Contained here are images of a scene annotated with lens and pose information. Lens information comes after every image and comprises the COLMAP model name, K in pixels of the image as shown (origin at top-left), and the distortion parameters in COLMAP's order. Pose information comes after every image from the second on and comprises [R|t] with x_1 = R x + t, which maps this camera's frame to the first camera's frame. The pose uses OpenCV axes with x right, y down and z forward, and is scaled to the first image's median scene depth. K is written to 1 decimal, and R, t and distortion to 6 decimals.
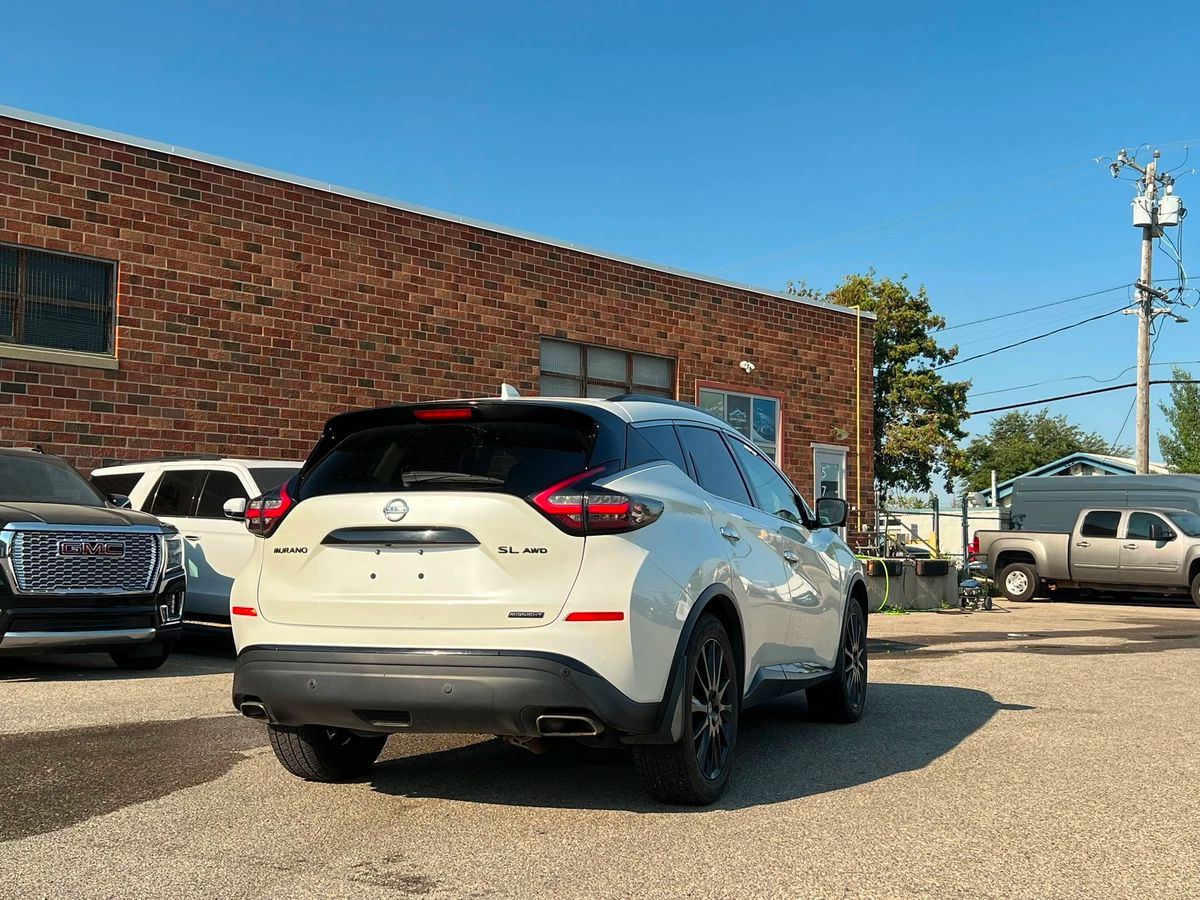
lens RADIAL K [[1388.3, 0, 607.0], [0, 1388.3, 456.8], [0, 0, 1]] dist [0.069819, 0.000000]
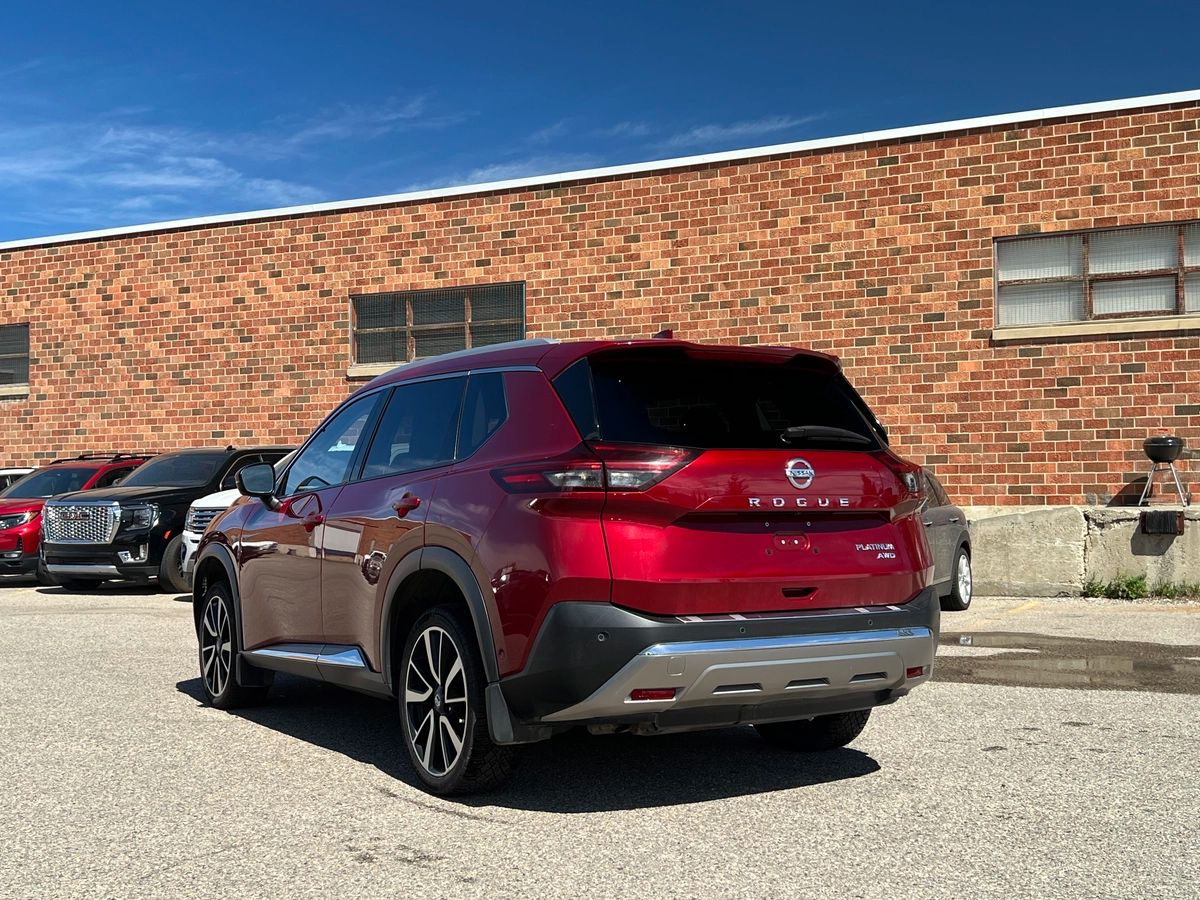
lens RADIAL K [[1388.3, 0, 577.5], [0, 1388.3, 459.5], [0, 0, 1]] dist [0.069819, 0.000000]
pose [[0.299025, -0.038627, -0.953463, 0.700307], [0.082954, 0.996450, -0.014353, 0.035447], [0.950633, -0.074802, 0.301168, 0.536273]]
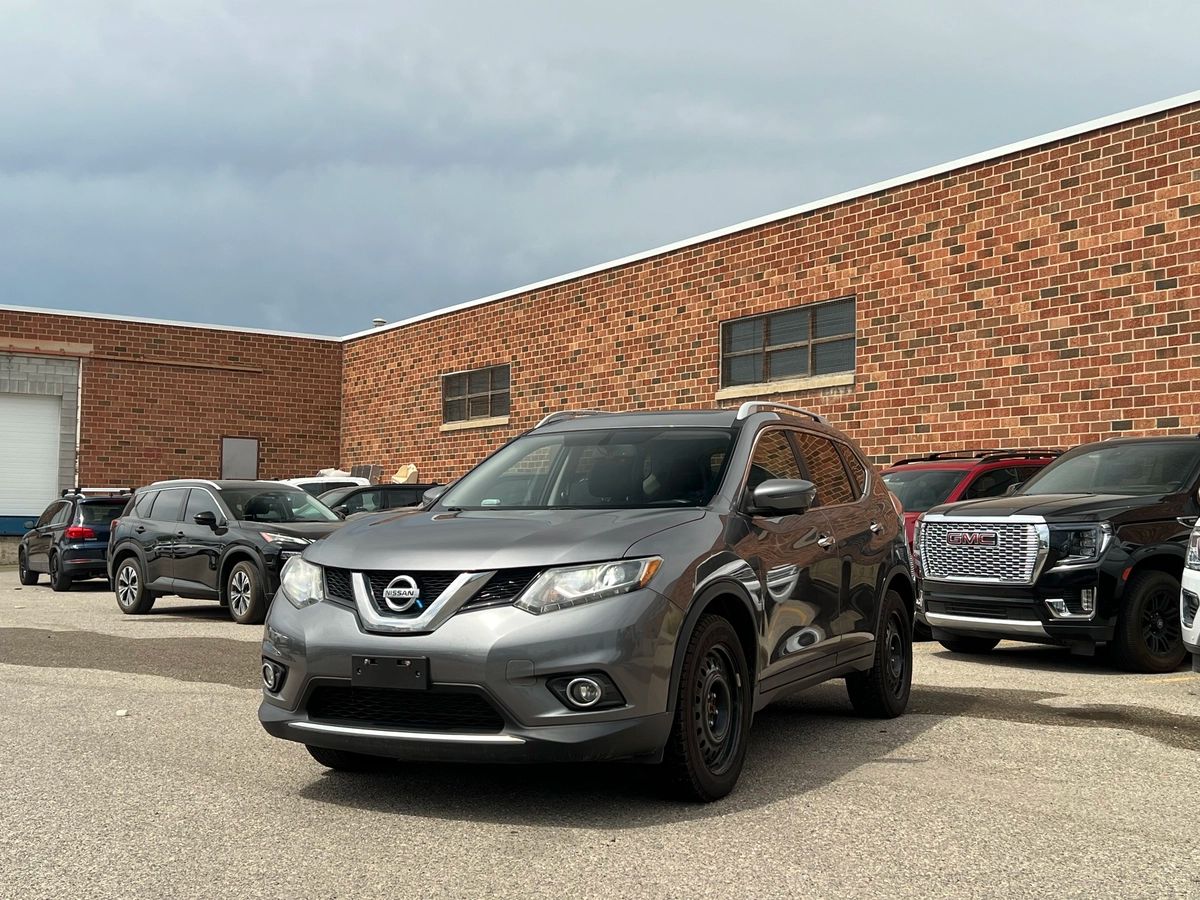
lens RADIAL K [[1388.3, 0, 582.1], [0, 1388.3, 449.0], [0, 0, 1]] dist [0.069819, 0.000000]
pose [[-0.234372, -0.065182, -0.969959, 0.361886], [0.064347, 0.994521, -0.082381, 0.033331], [0.970015, -0.081722, -0.228894, 0.485241]]
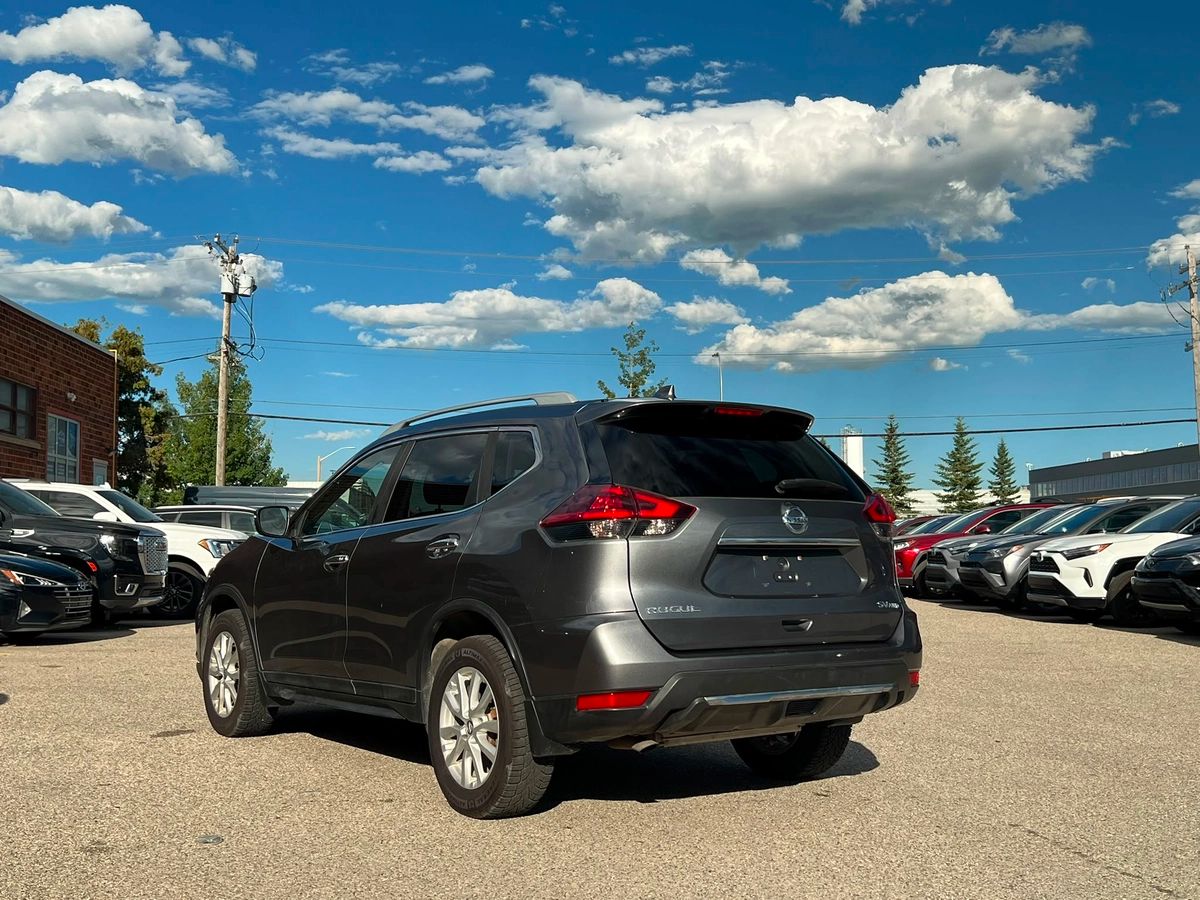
lens RADIAL K [[1388.3, 0, 613.0], [0, 1388.3, 455.4], [0, 0, 1]] dist [0.069819, 0.000000]
pose [[0.658785, 0.045265, 0.750968, -0.643861], [-0.051787, 0.998549, -0.014758, -0.023012], [-0.750546, -0.029168, 0.660174, -0.250639]]
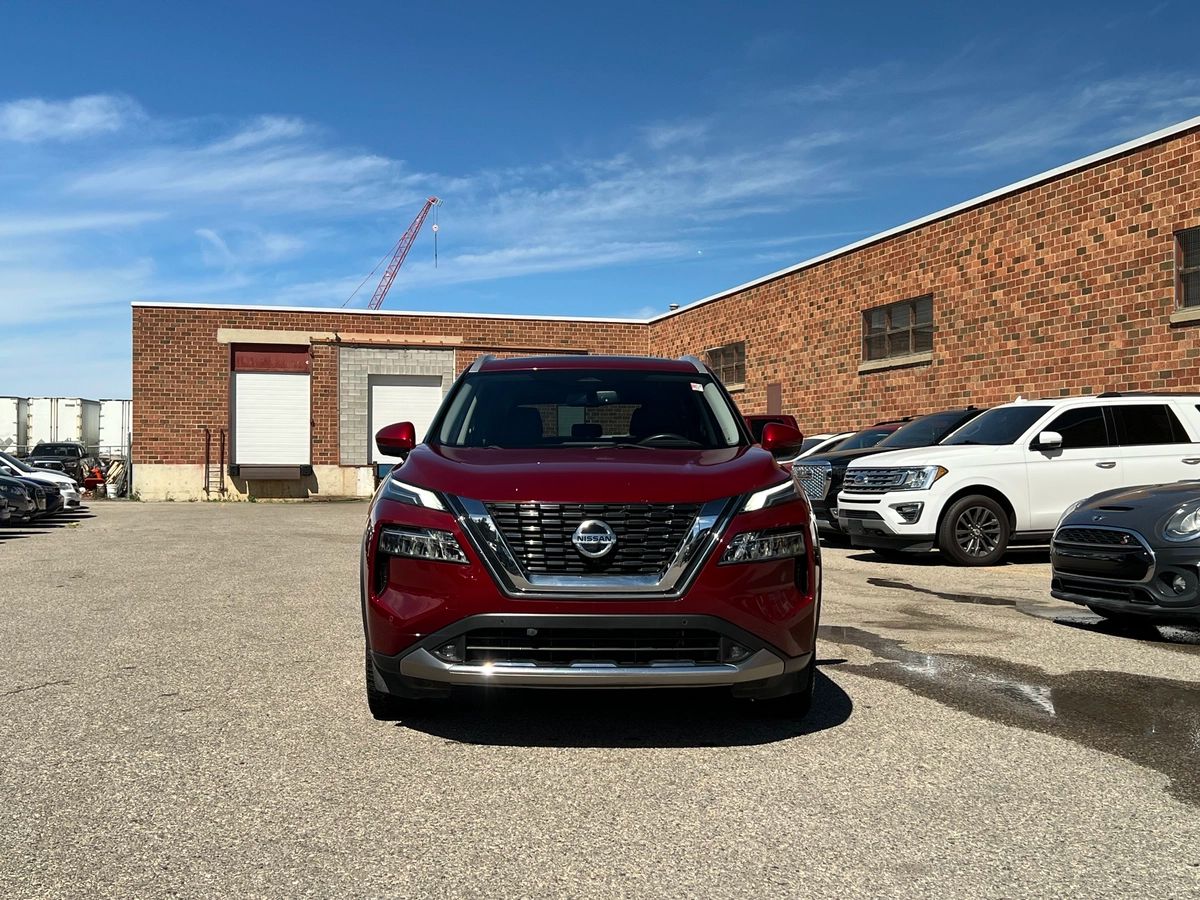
lens RADIAL K [[1388.3, 0, 595.2], [0, 1388.3, 455.2], [0, 0, 1]] dist [0.069819, 0.000000]
pose [[-0.518226, -0.012675, -0.855150, 0.665635], [0.067607, 0.996154, -0.055735, 0.061155], [0.852567, -0.086697, -0.515377, 0.856058]]
